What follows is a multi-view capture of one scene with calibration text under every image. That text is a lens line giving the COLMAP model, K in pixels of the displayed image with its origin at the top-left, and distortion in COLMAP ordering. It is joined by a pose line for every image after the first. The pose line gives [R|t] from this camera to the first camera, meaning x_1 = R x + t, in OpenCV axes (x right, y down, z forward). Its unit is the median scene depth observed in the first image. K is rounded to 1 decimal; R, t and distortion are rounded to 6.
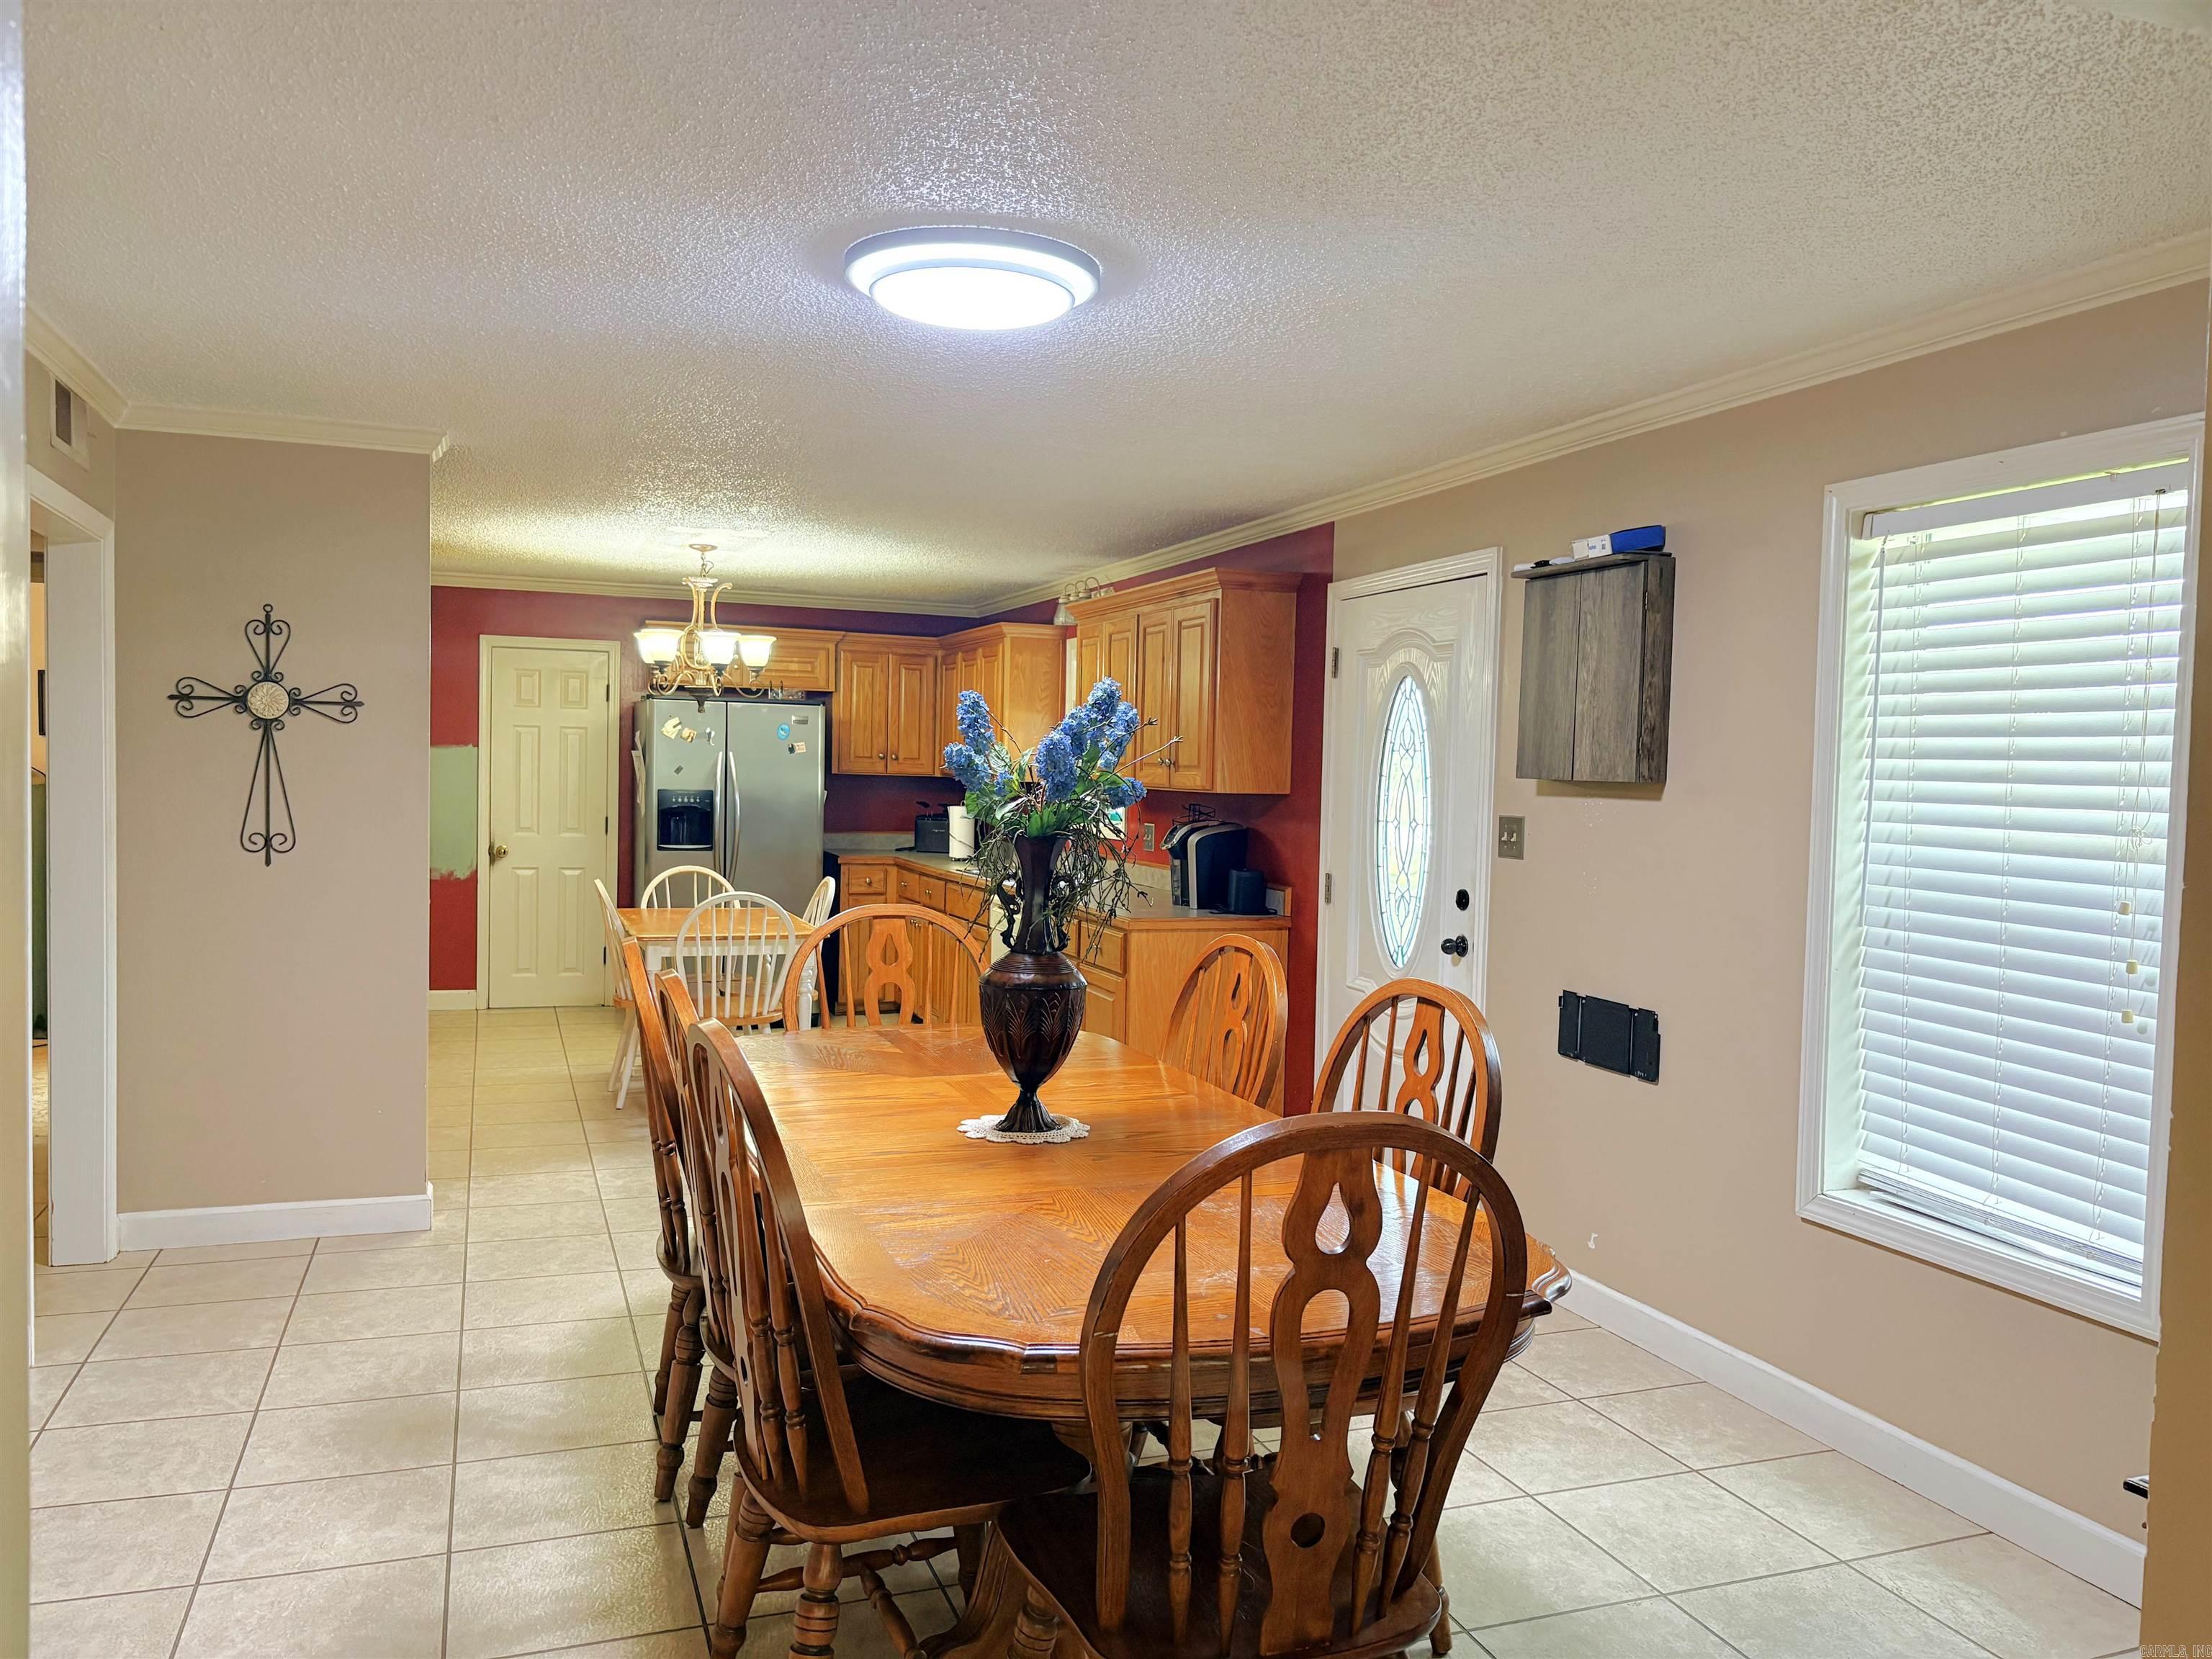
lens RADIAL K [[1666.1, 0, 1155.6], [0, 1666.1, 847.2], [0, 0, 1]] dist [0.046458, -0.059969]
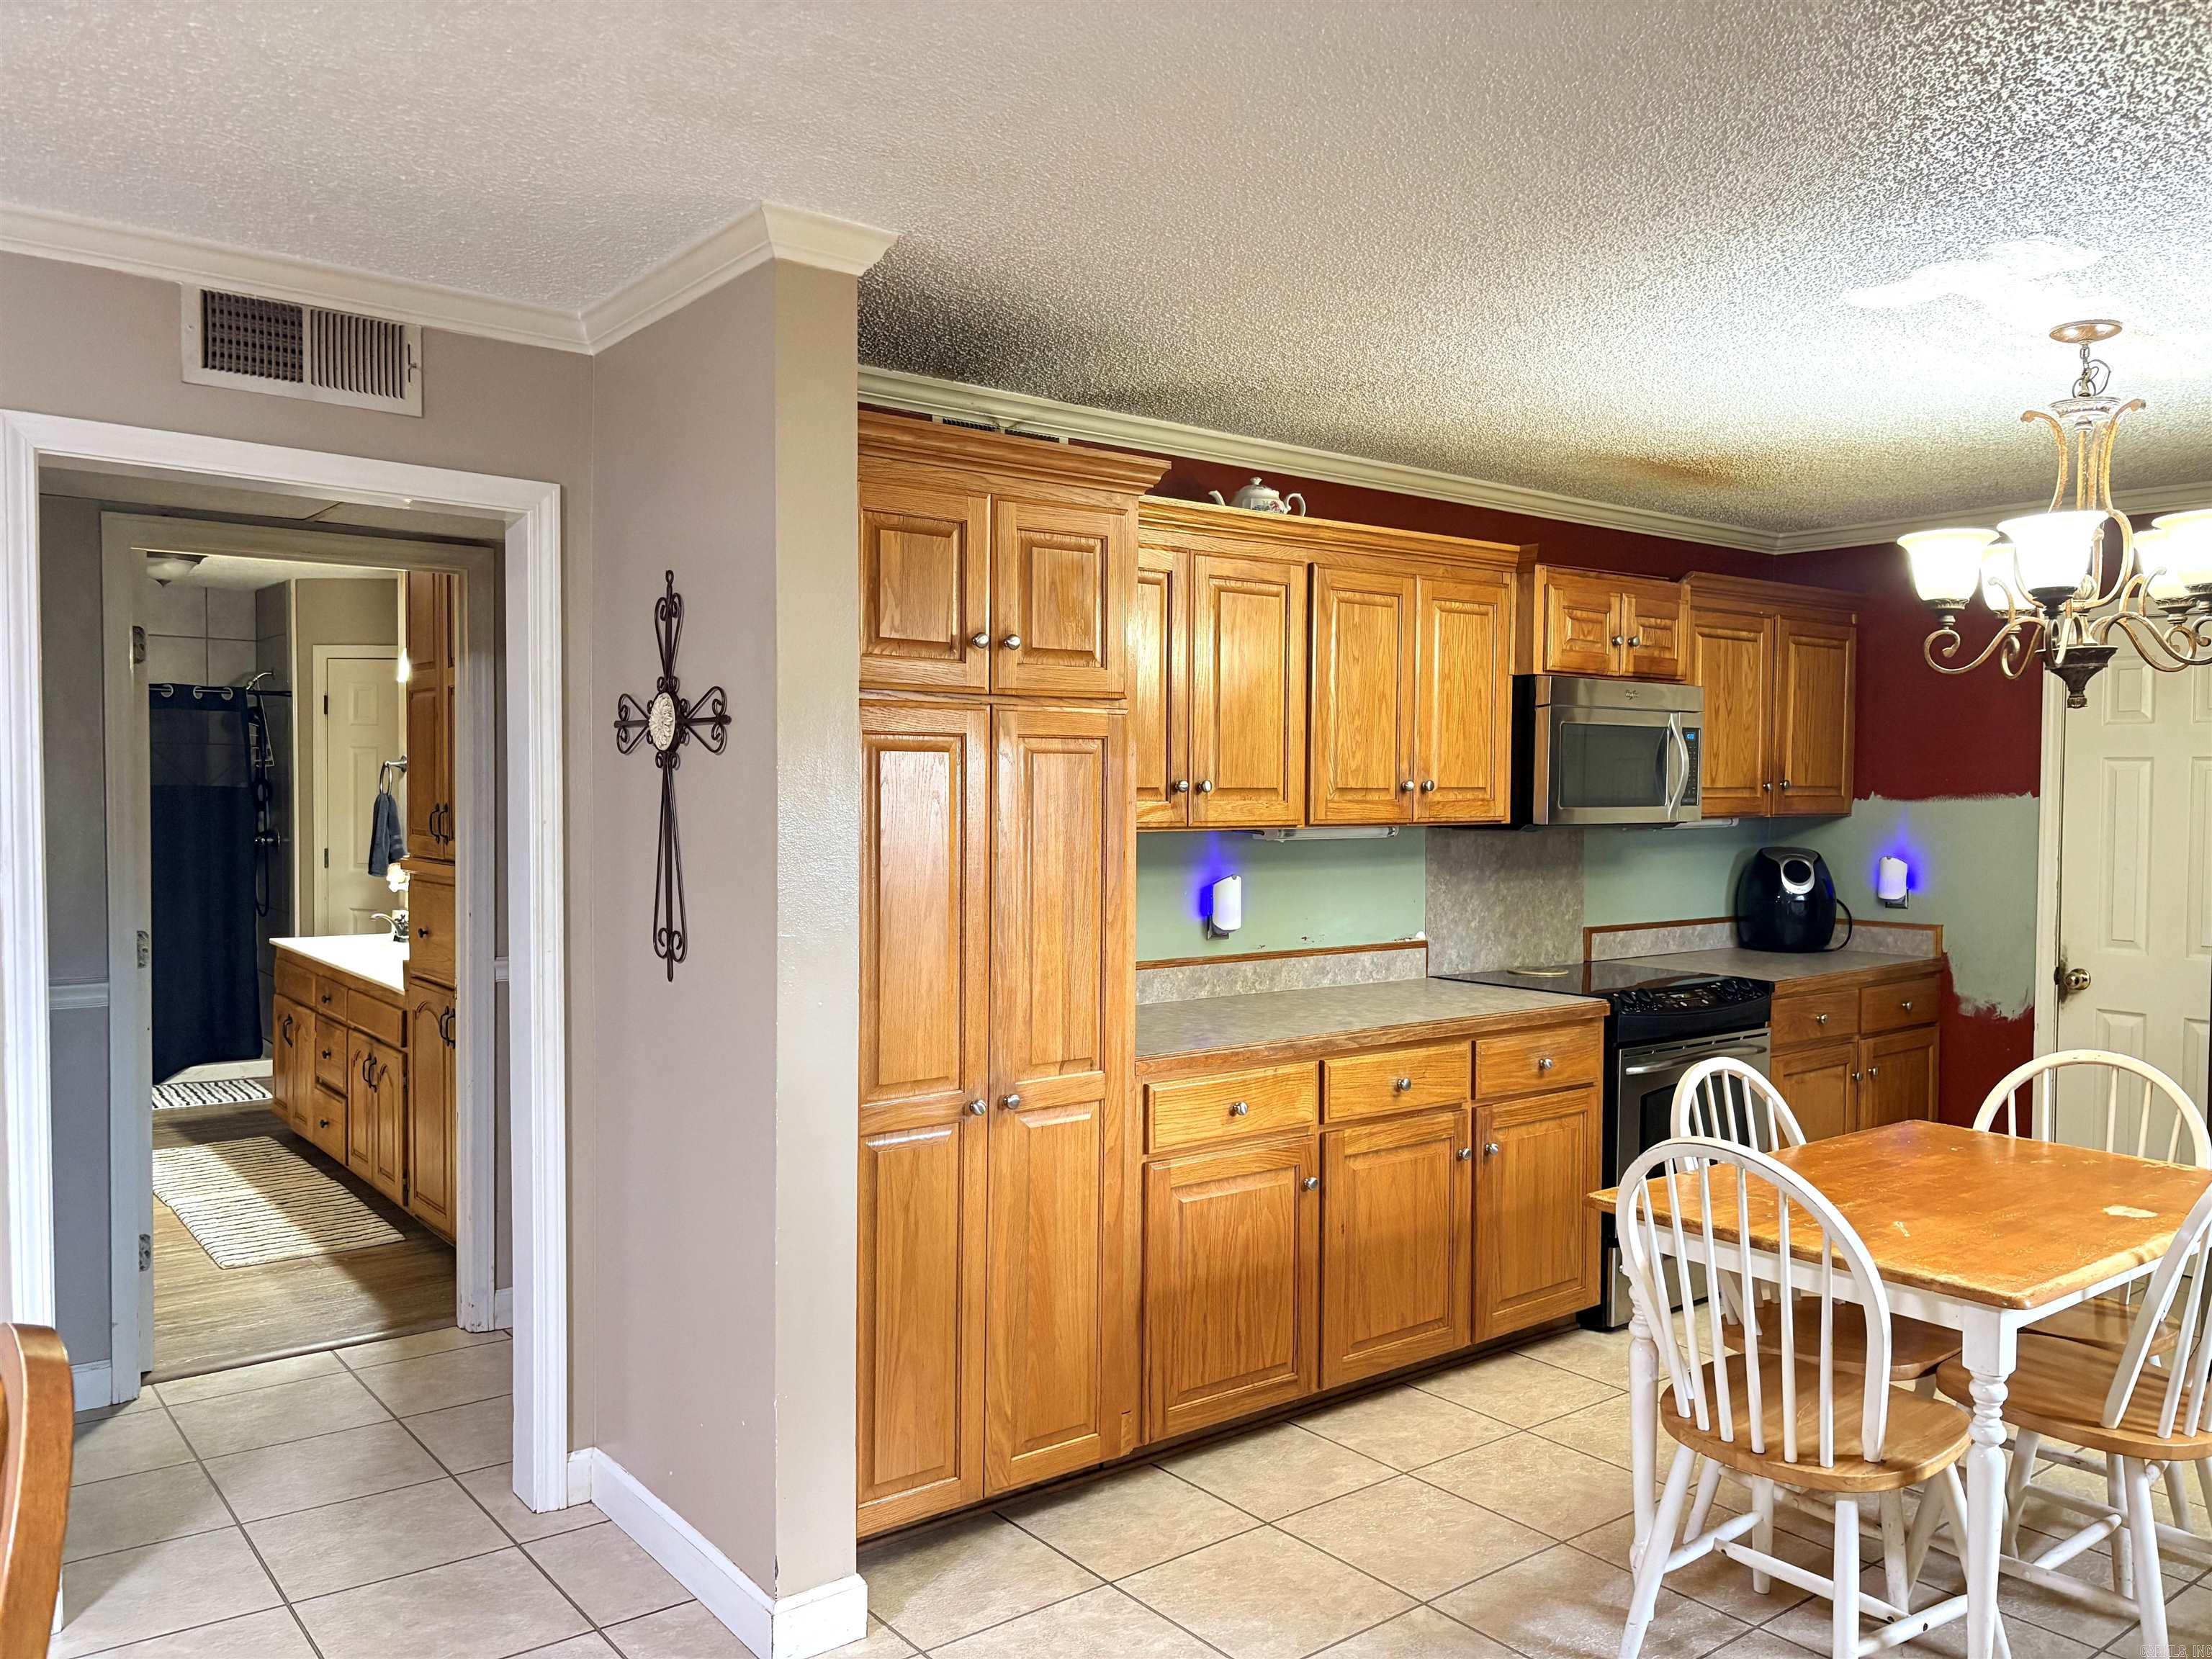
lens RADIAL K [[1666.1, 0, 1091.2], [0, 1666.1, 838.1], [0, 0, 1]] dist [0.046458, -0.059969]
pose [[0.277330, 0.006371, -0.960754, 0.081228], [-0.049688, 0.998735, -0.007720, -0.029999], [0.959489, 0.049879, 0.277296, 0.631576]]
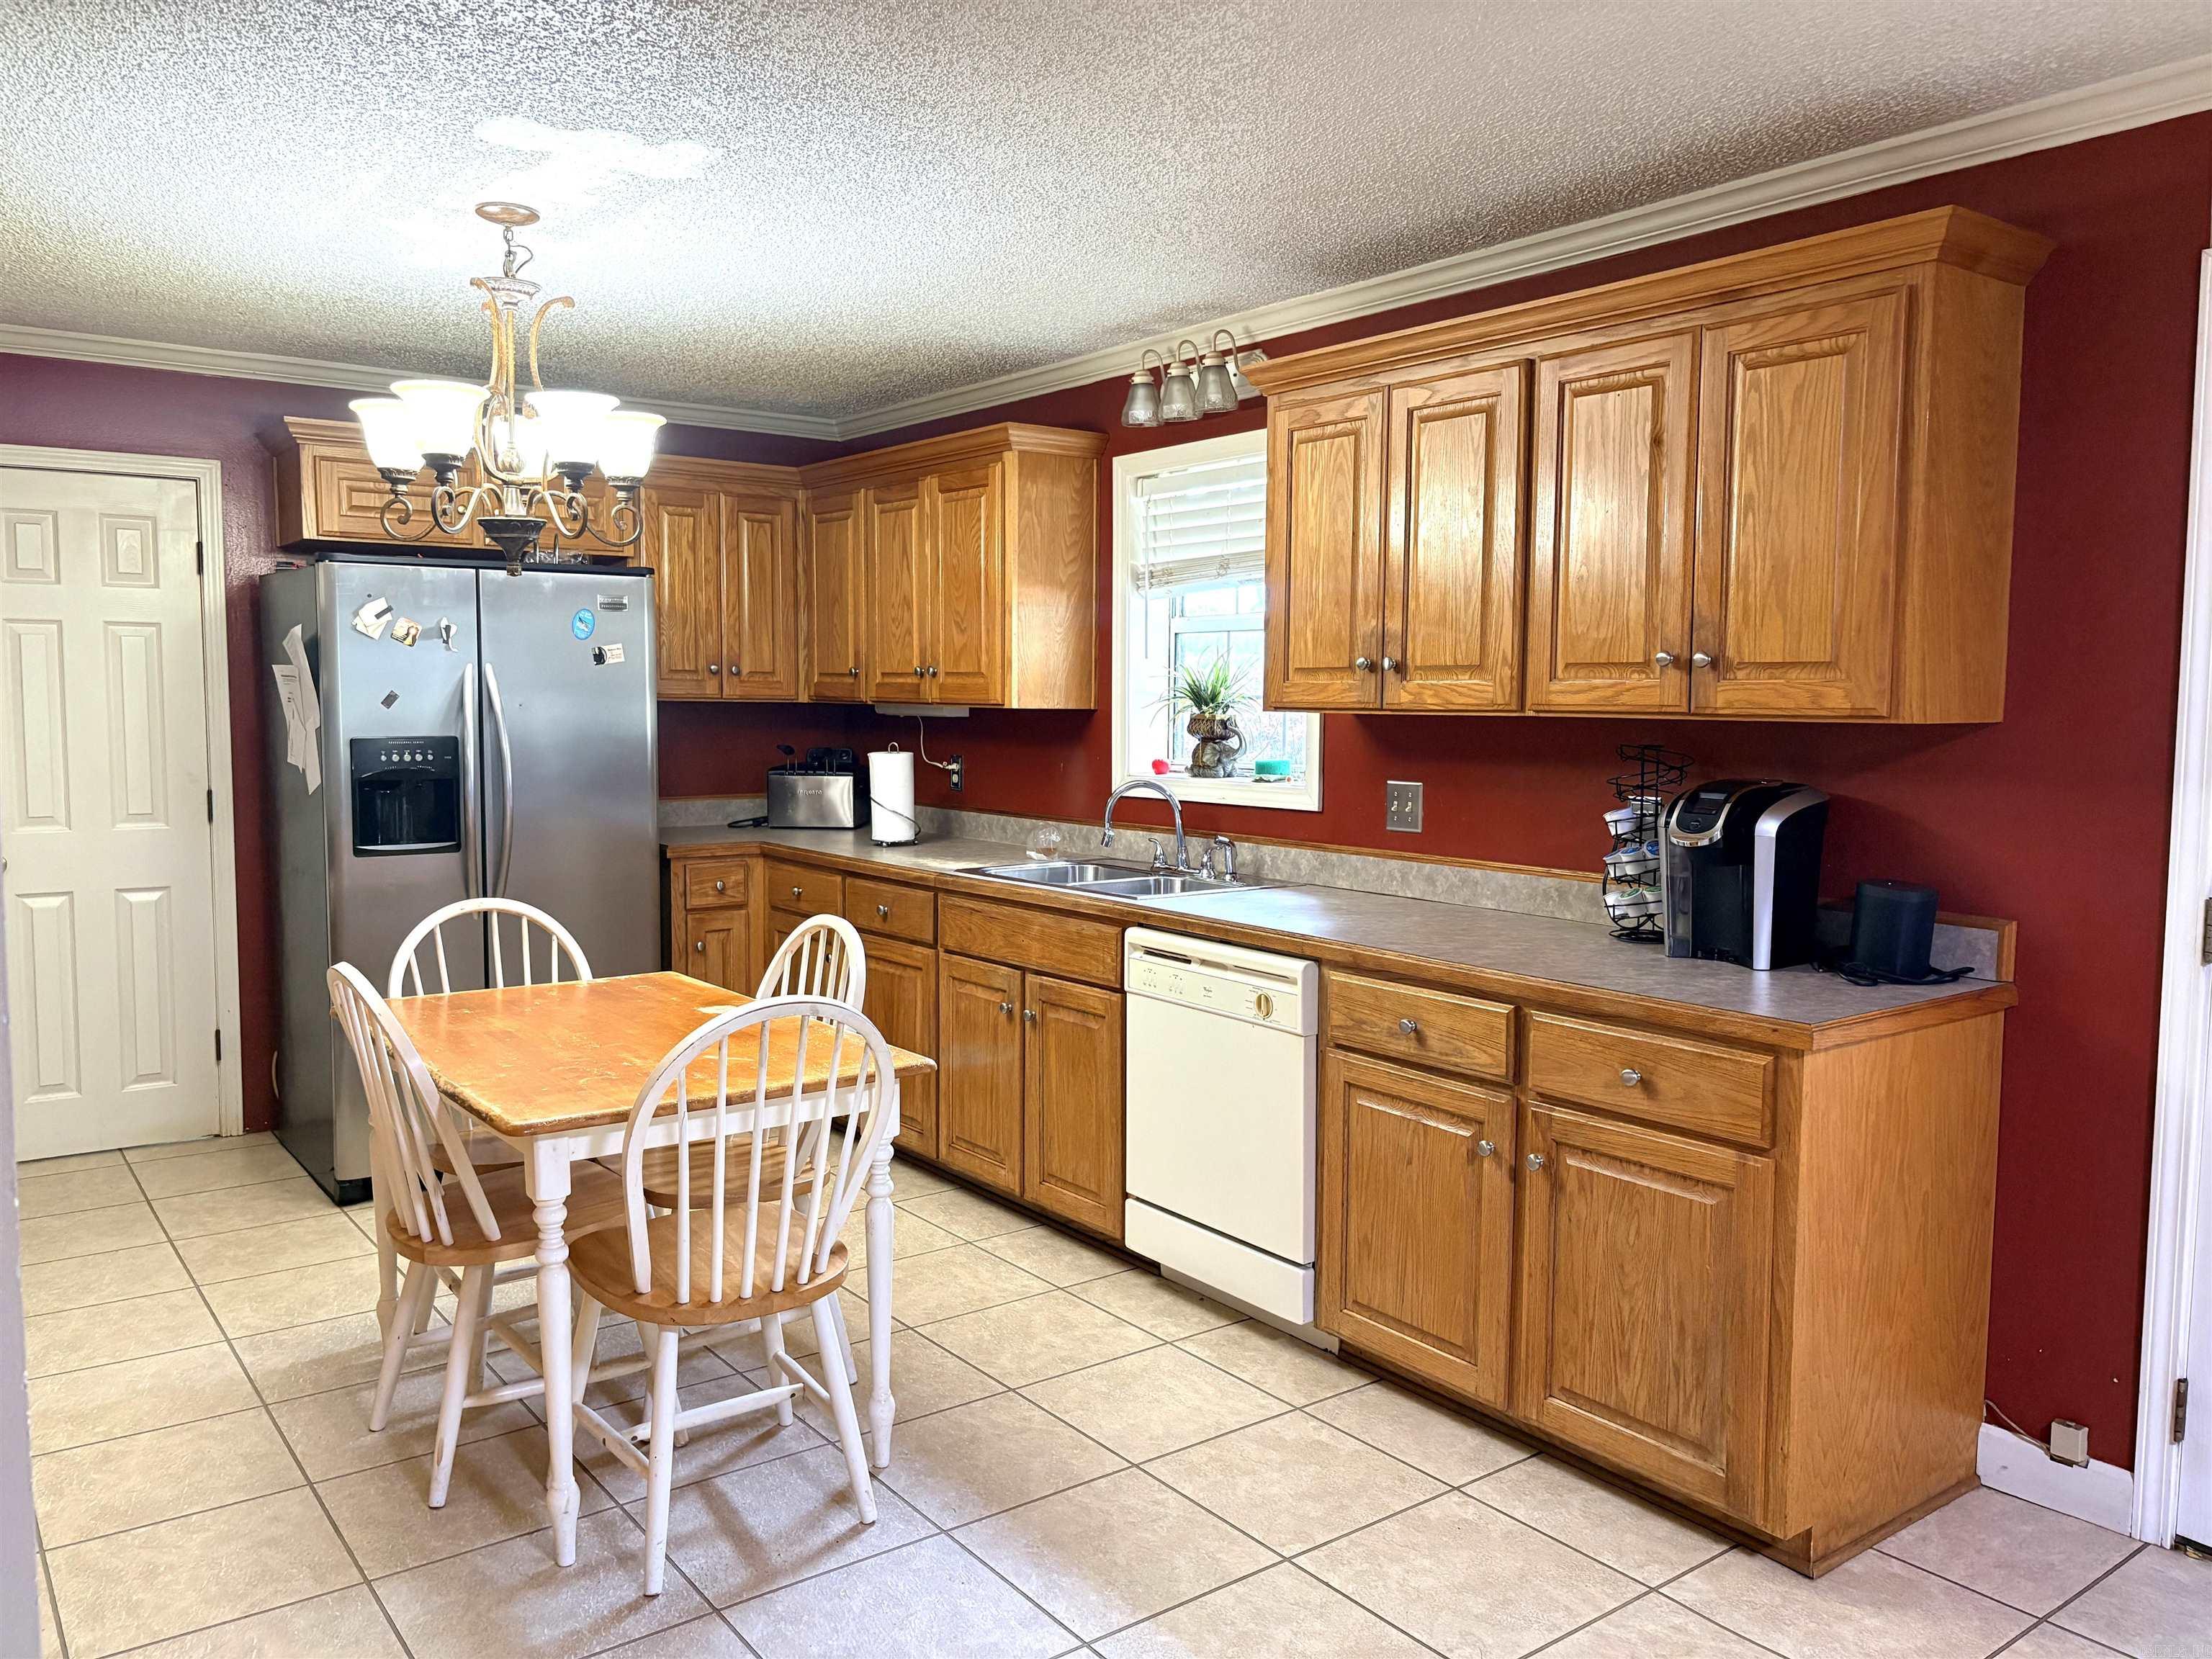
lens RADIAL K [[1666.1, 0, 1106.2], [0, 1666.1, 824.7], [0, 0, 1]] dist [0.046458, -0.059969]
pose [[0.964549, -0.040366, 0.260800, -0.238084], [0.030920, 0.998712, 0.040223, -0.024656], [-0.262088, -0.030733, 0.964555, 0.503530]]
